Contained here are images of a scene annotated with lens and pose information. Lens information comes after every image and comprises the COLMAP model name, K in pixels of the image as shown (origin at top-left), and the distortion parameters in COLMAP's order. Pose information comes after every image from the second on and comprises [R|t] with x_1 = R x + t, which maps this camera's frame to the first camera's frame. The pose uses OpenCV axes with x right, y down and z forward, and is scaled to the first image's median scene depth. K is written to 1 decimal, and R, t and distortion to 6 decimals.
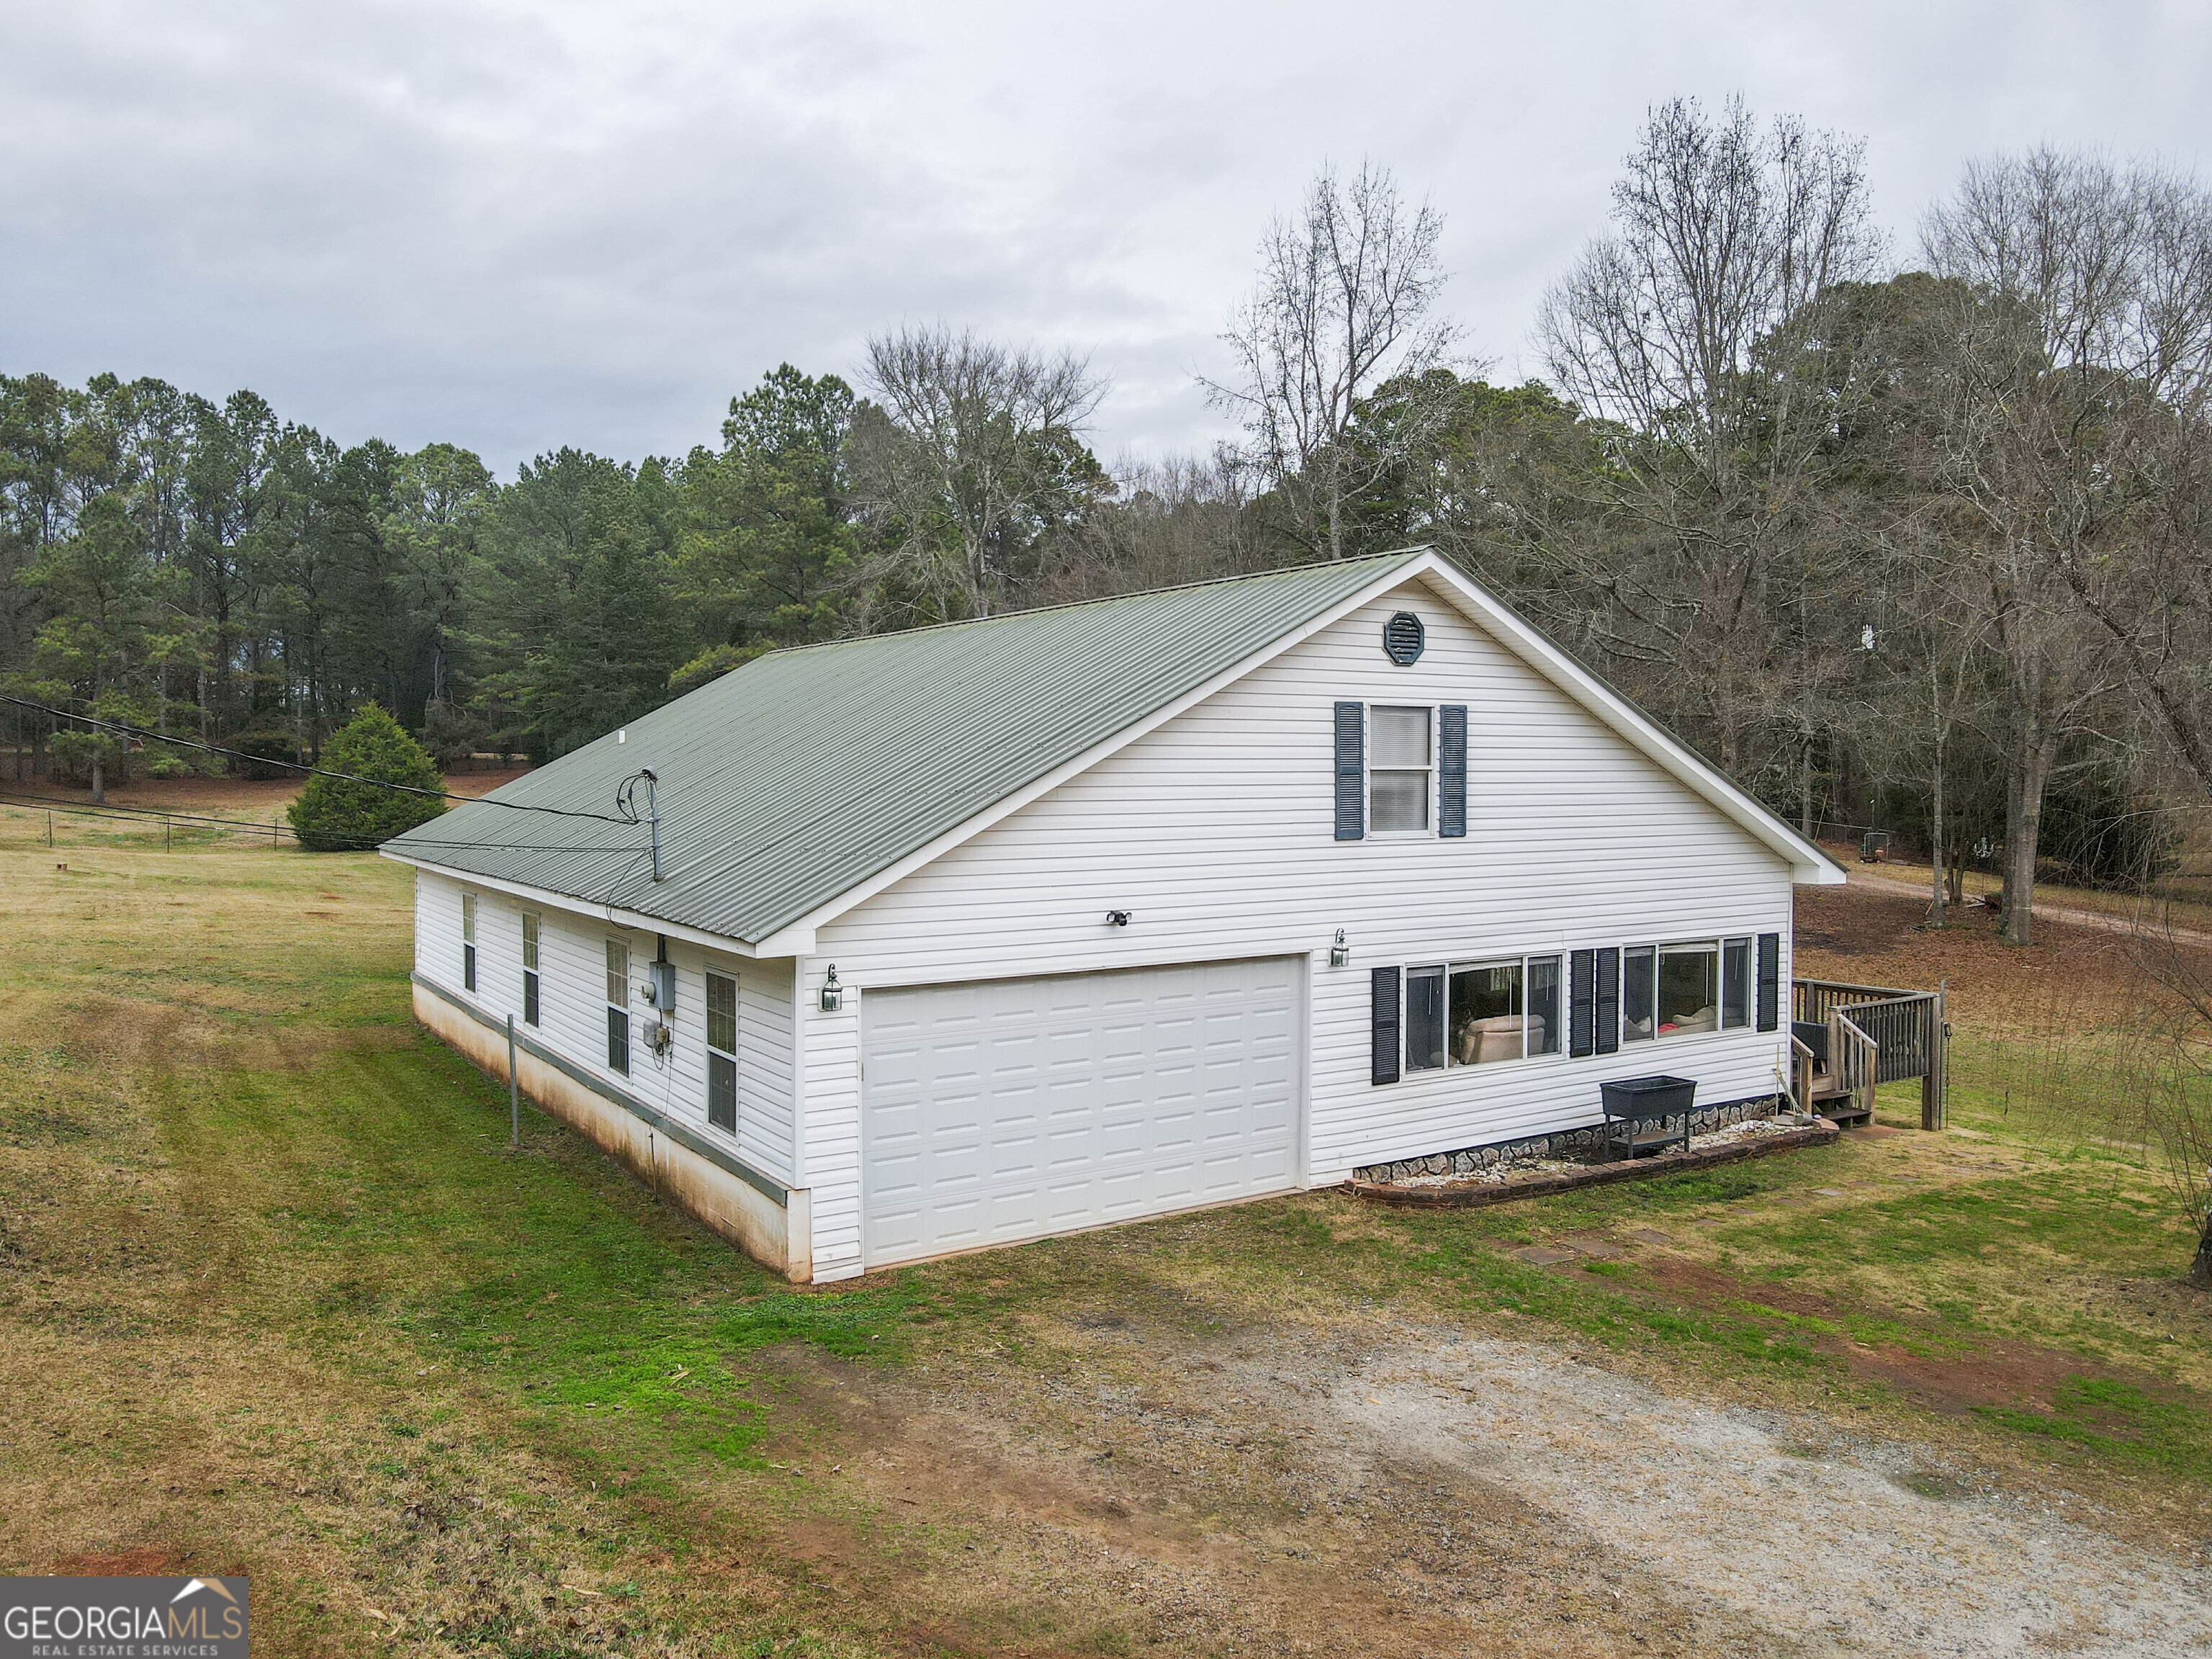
lens RADIAL K [[1613.0, 0, 1106.0], [0, 1613.0, 829.5], [0, 0, 1]] dist [-0.000958, 0.030772]
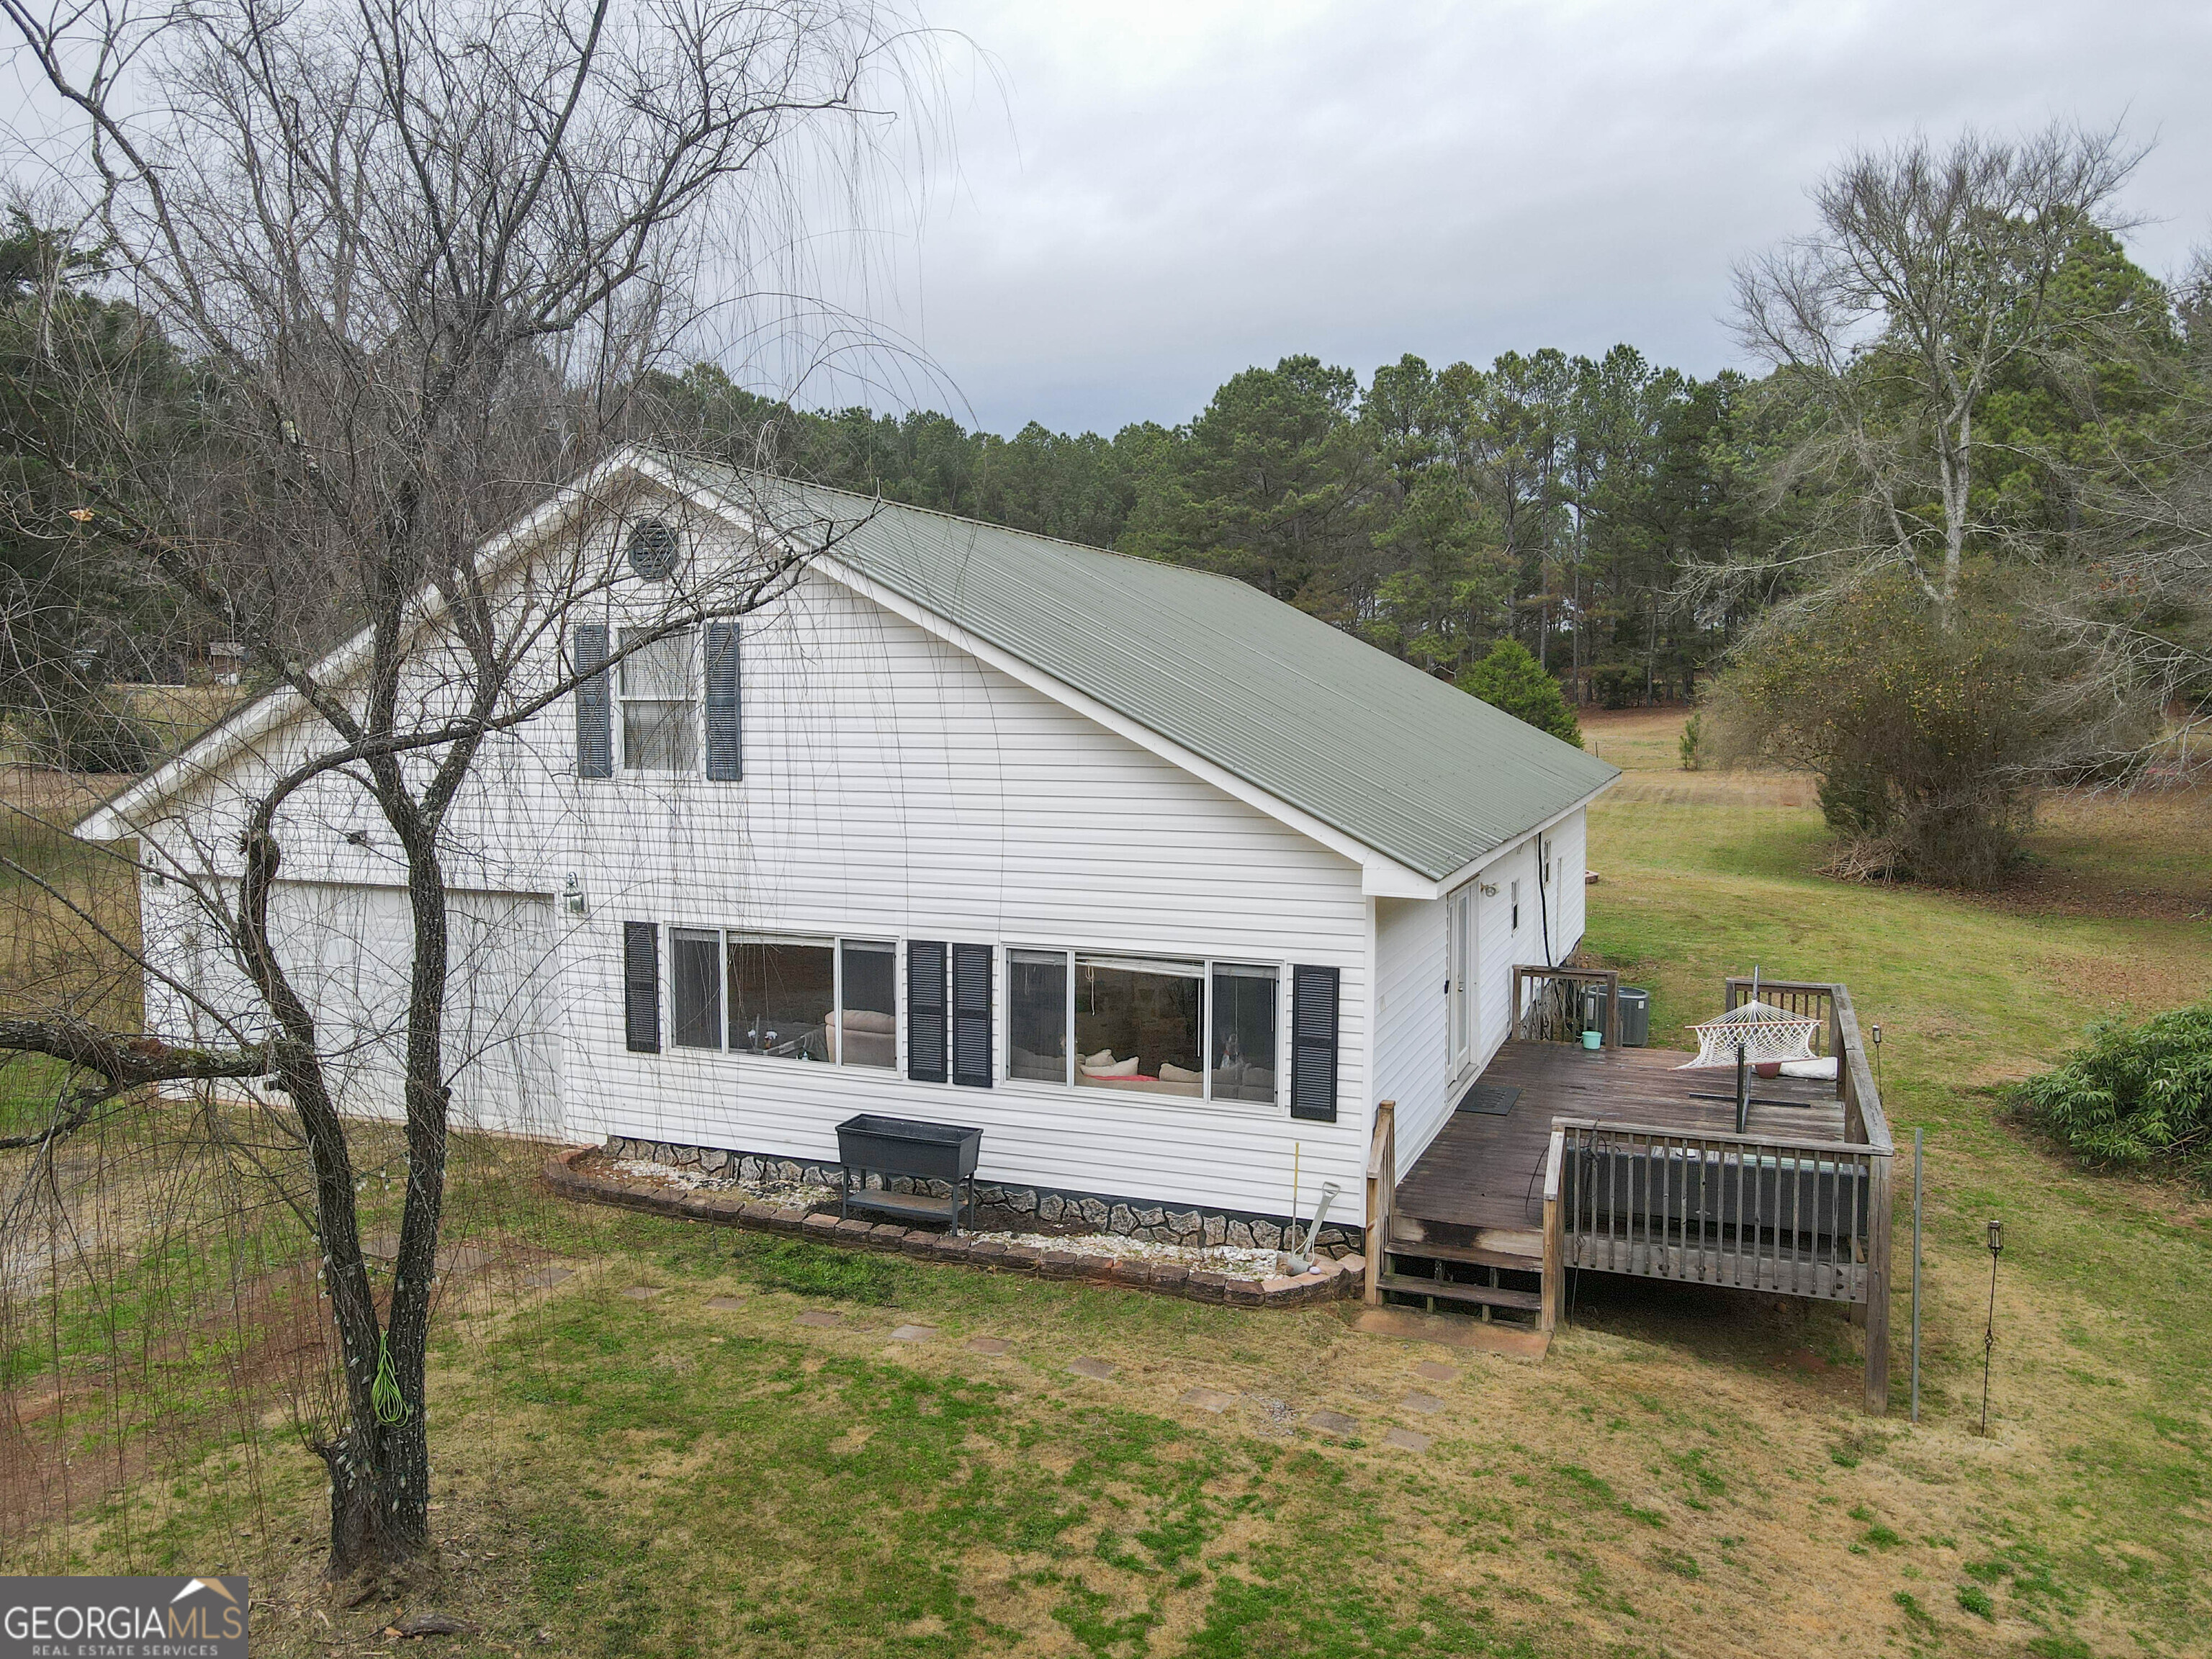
lens RADIAL K [[1613.0, 0, 1106.0], [0, 1613.0, 829.5], [0, 0, 1]] dist [-0.000958, 0.030772]
pose [[0.585306, 0.067292, -0.808015, 1.051241], [-0.032980, 0.997701, 0.059200, -0.027370], [0.810142, -0.008002, 0.586179, 0.693029]]
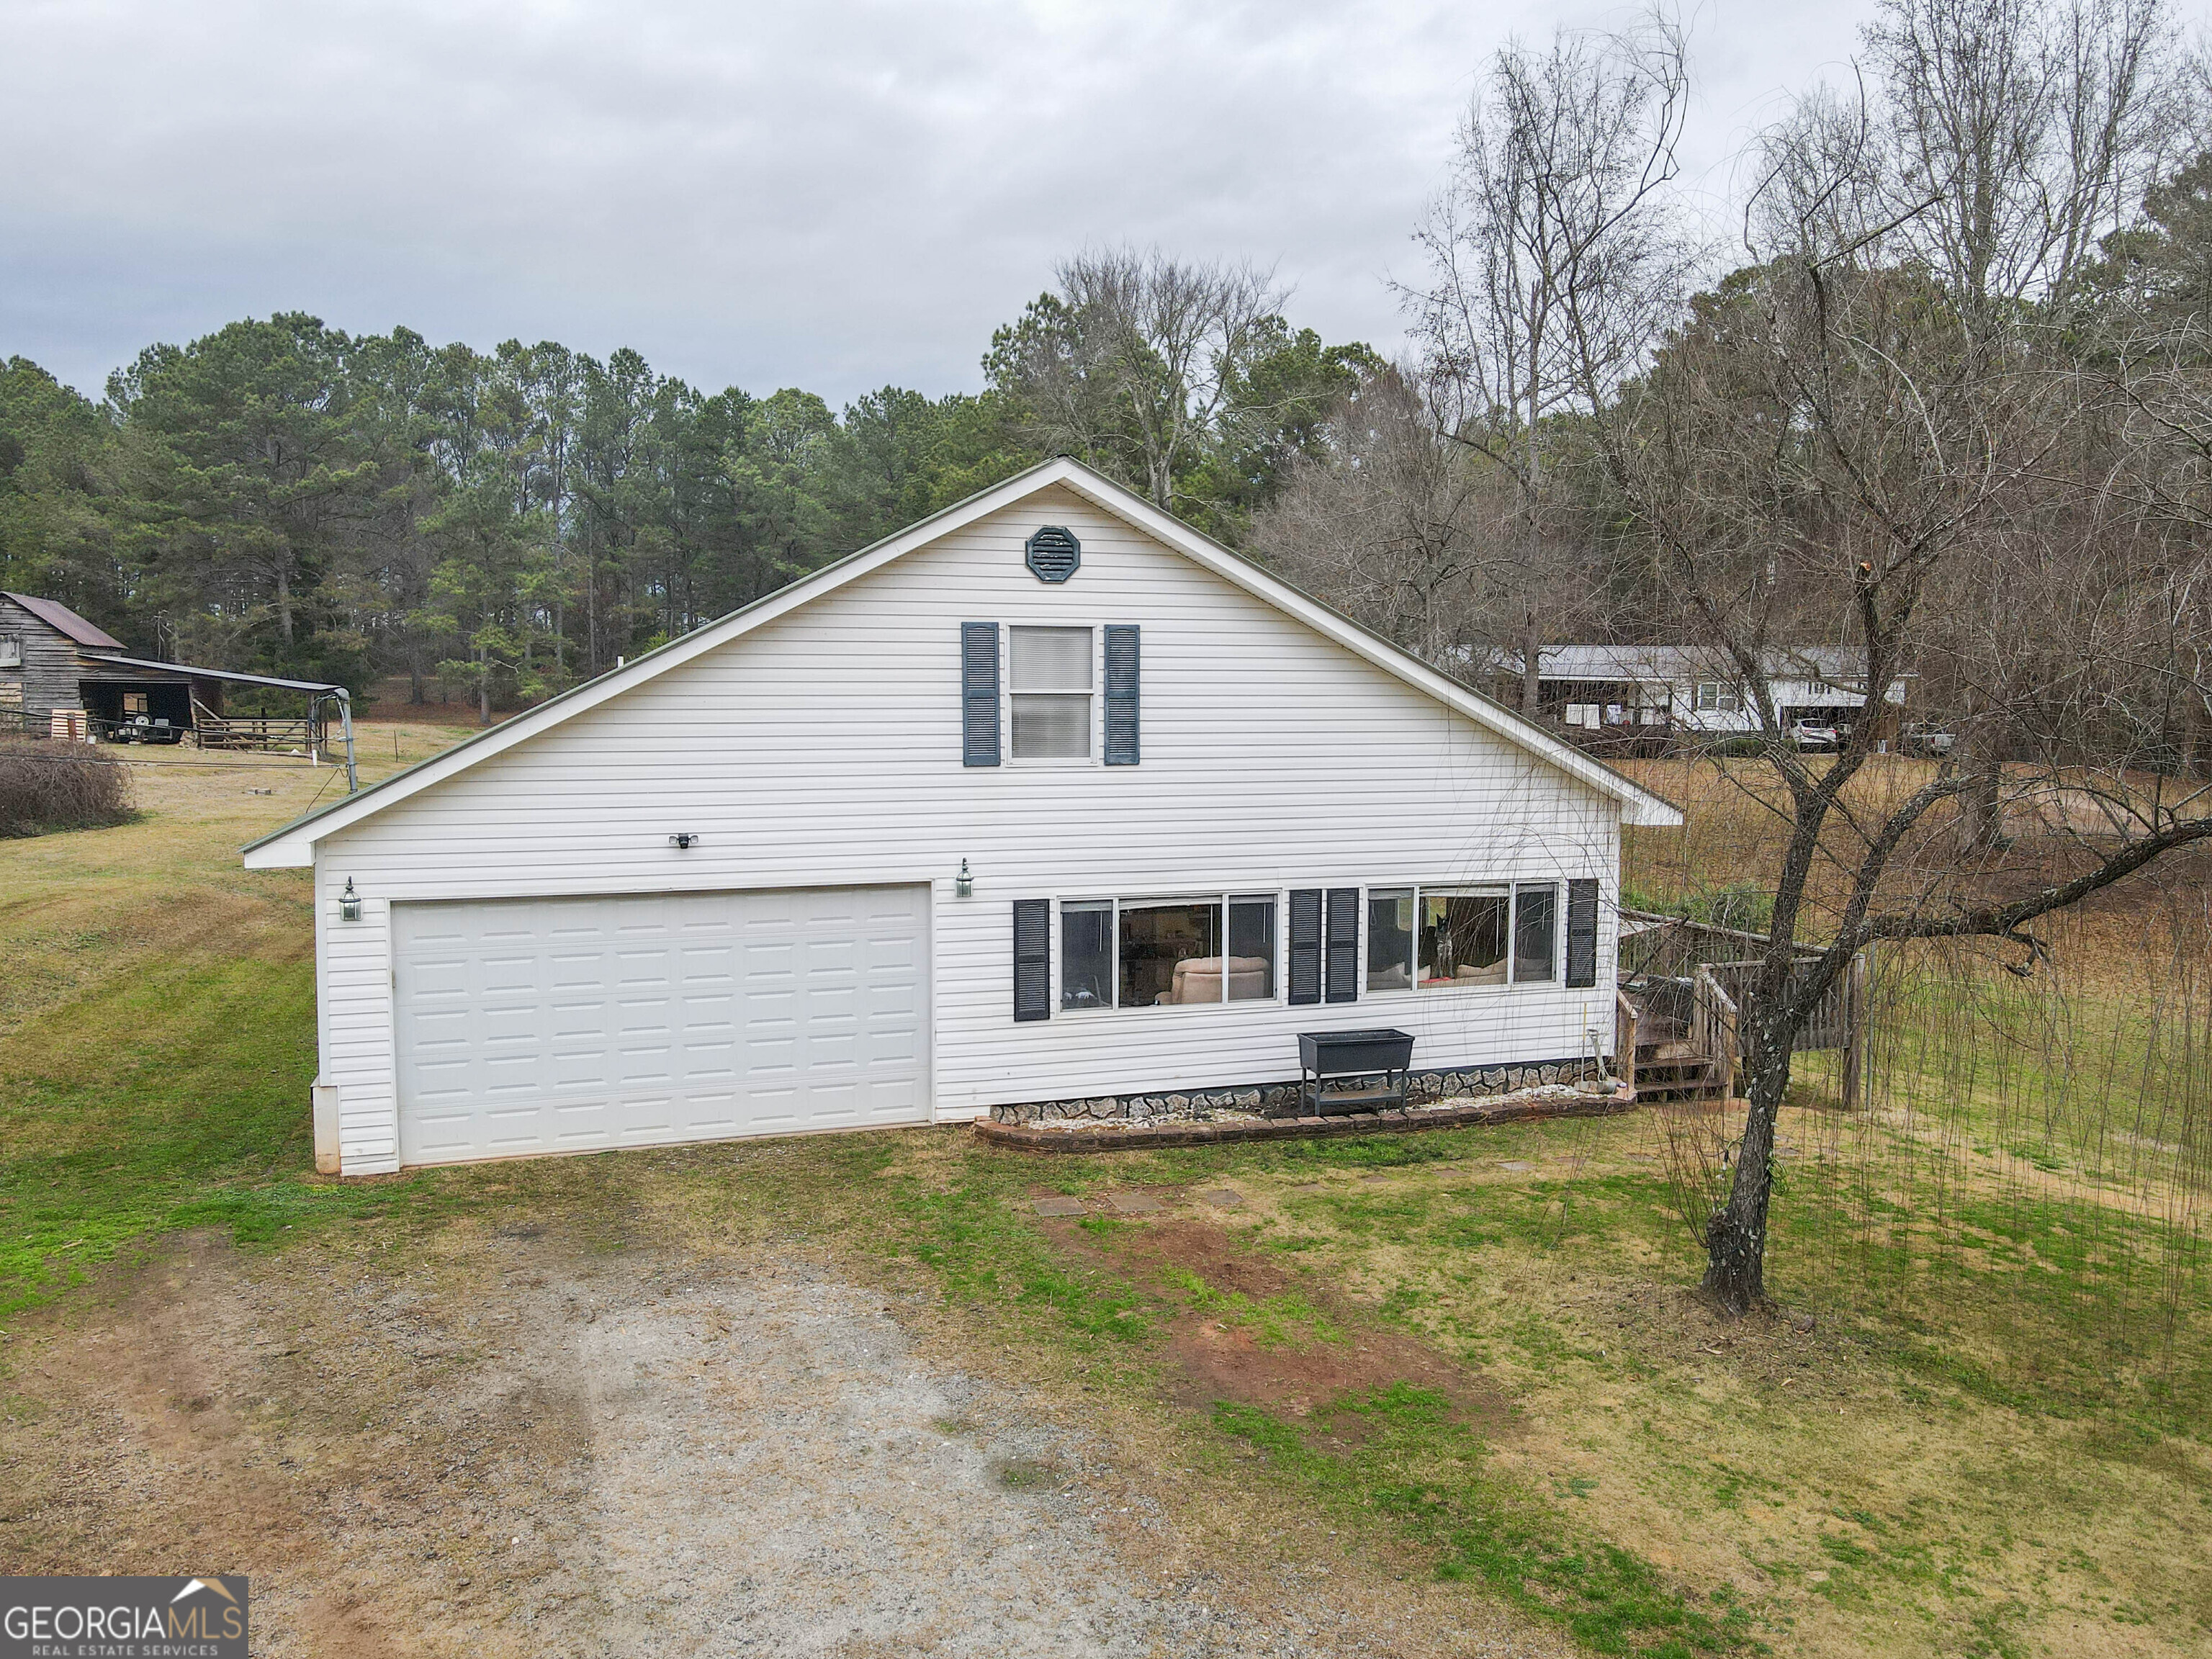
lens RADIAL K [[1613.0, 0, 1106.0], [0, 1613.0, 829.5], [0, 0, 1]] dist [-0.000958, 0.030772]
pose [[0.967416, 0.022983, -0.252147, 0.461721], [-0.011638, 0.998855, 0.046394, -0.001400], [0.252924, -0.041948, 0.966576, 0.086975]]
